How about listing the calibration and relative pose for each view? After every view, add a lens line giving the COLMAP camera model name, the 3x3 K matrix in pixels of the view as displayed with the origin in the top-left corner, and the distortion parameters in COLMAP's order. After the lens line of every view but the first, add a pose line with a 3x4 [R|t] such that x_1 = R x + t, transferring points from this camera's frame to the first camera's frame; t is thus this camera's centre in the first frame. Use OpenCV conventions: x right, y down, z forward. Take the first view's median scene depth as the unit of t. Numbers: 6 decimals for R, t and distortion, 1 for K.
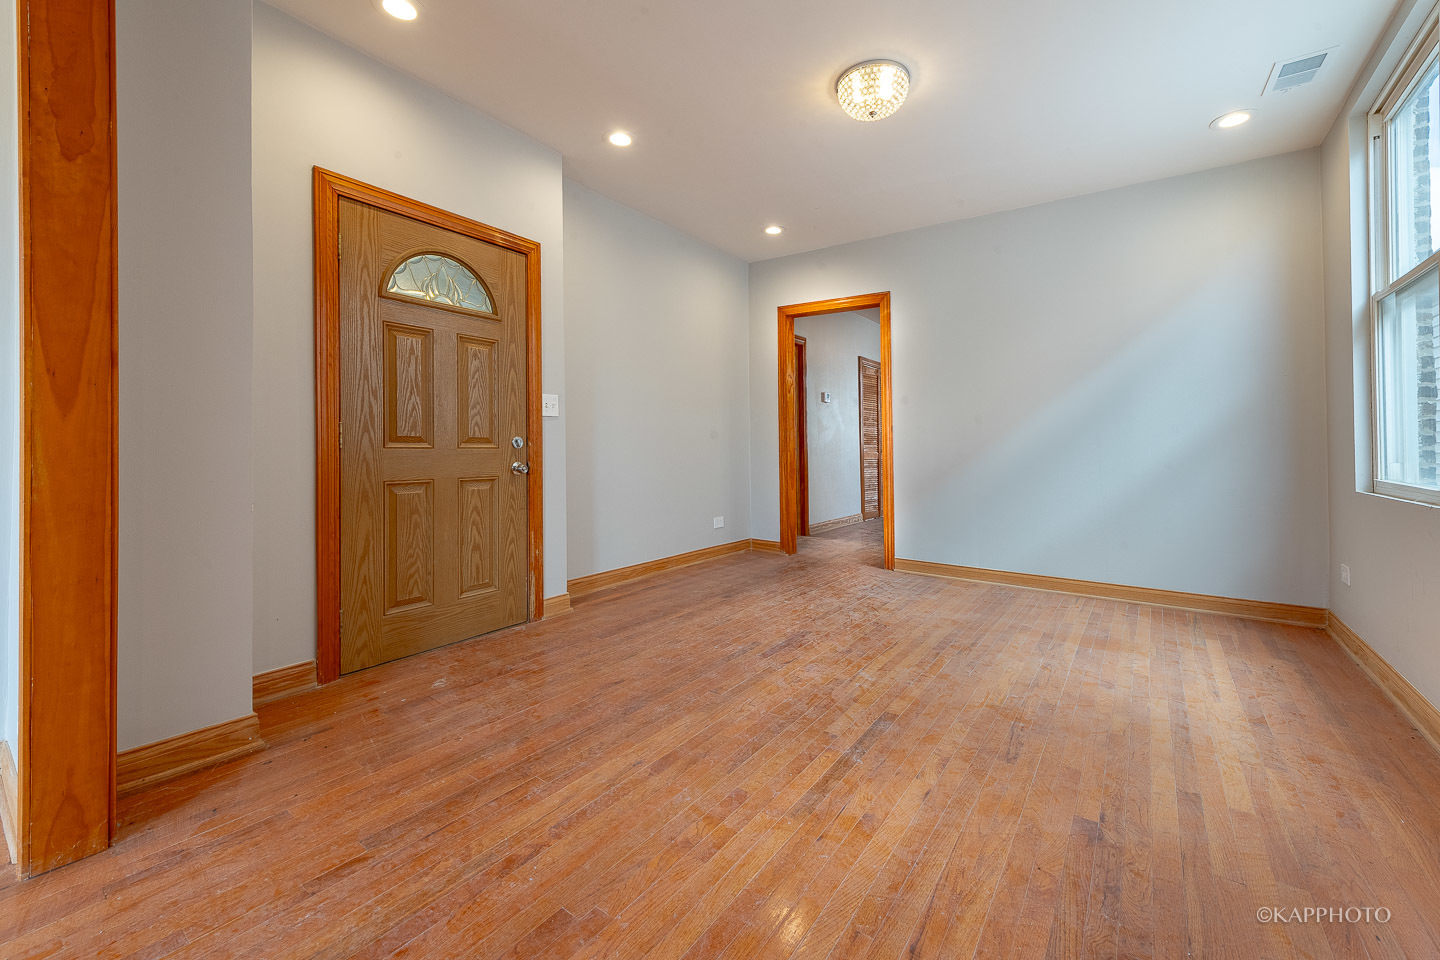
lens RADIAL K [[574.6, 0, 736.9], [0, 574.6, 421.3], [0, 0, 1]] dist [0.015704, -0.004087]
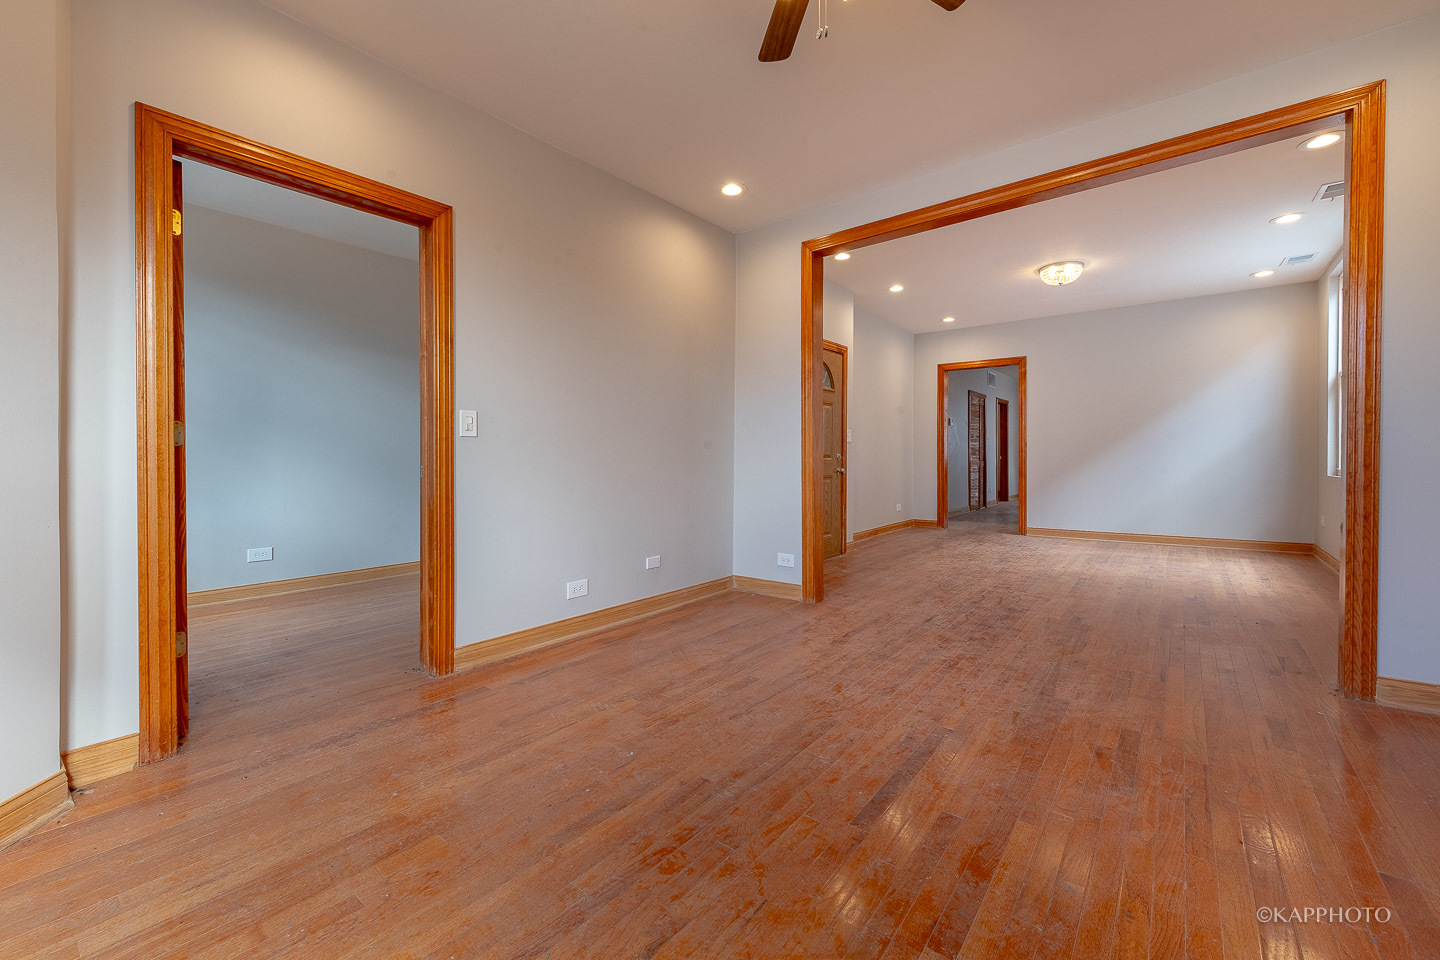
lens RADIAL K [[574.6, 0, 693.6], [0, 574.6, 457.7], [0, 0, 1]] dist [0.015704, -0.004087]
pose [[0.996921, -0.014224, -0.077115, -0.816582], [0.017446, 0.998996, 0.041265, -0.051214], [0.076451, -0.042483, 0.996168, -1.005633]]
